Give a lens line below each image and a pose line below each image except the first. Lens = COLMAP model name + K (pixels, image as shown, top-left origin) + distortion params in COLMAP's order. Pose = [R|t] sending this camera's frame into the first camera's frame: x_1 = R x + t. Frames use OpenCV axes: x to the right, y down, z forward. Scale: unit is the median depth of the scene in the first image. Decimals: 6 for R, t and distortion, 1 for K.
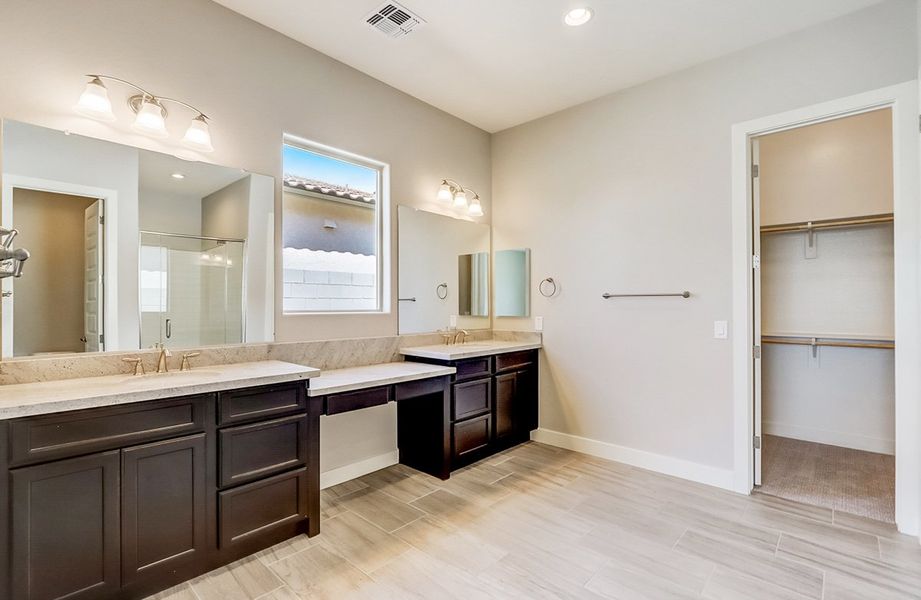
lens RADIAL K [[429.0, 0, 455.9], [0, 429.0, 307.4], [0, 0, 1]] dist [-0.004311, -0.000778]
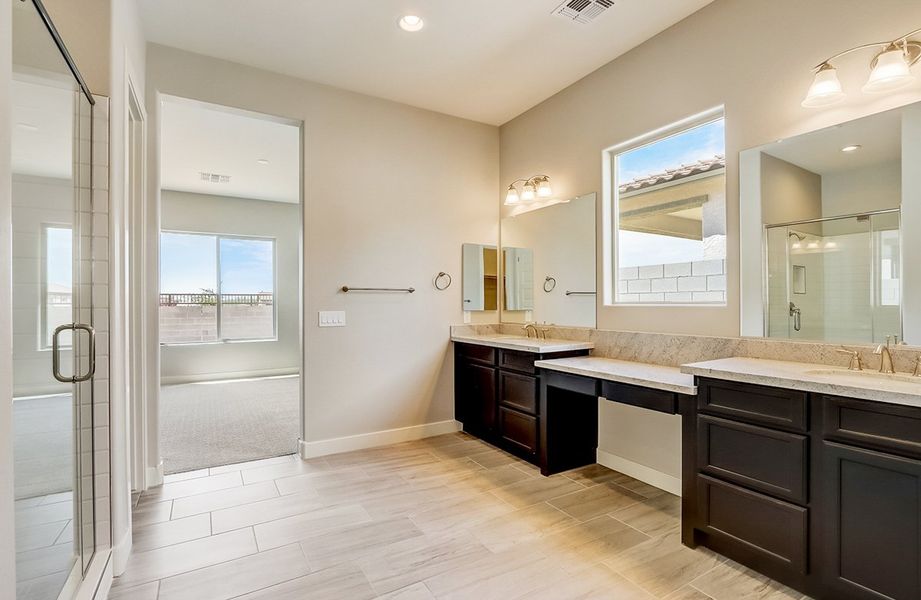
lens RADIAL K [[429.0, 0, 437.5], [0, 429.0, 302.1], [0, 0, 1]] dist [-0.004311, -0.000778]
pose [[-0.319643, 0.002194, -0.947536, 0.917006], [0.008070, 0.999967, -0.000407, 0.004024], [0.947504, -0.007777, -0.319650, 1.013474]]
